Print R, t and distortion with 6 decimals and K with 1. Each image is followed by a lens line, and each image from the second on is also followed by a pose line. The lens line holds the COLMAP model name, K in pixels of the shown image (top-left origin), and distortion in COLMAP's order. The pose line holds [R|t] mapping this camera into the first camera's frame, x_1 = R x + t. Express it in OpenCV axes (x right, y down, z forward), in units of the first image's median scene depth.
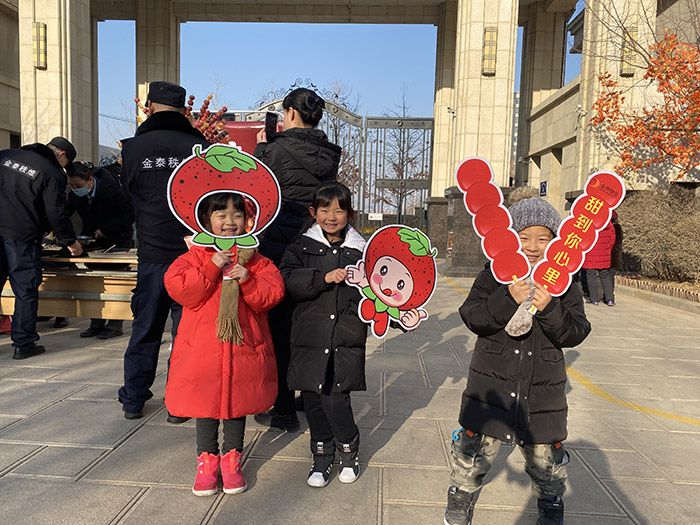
lens RADIAL K [[541.4, 0, 348.6], [0, 541.4, 263.3], [0, 0, 1]] dist [-0.012859, -0.017290]
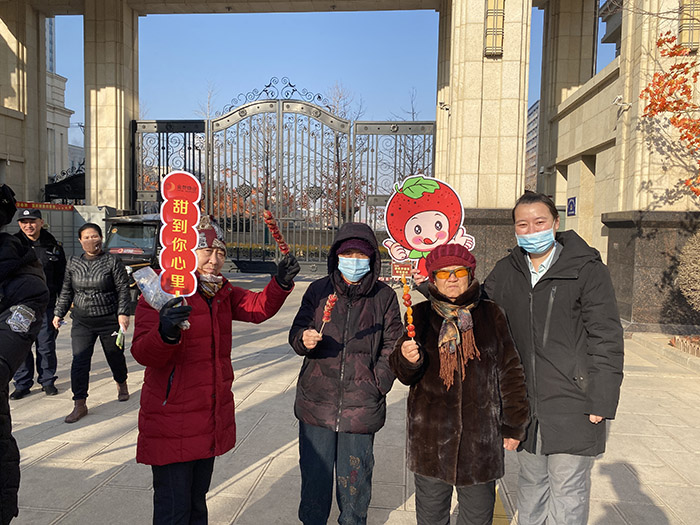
lens RADIAL K [[541.4, 0, 350.7], [0, 541.4, 262.9], [0, 0, 1]] dist [-0.012859, -0.017290]
pose [[0.998979, -0.004975, -0.044903, 0.071704], [0.004034, 0.999770, -0.021040, -0.039889], [0.044997, 0.020838, 0.998770, 0.195270]]
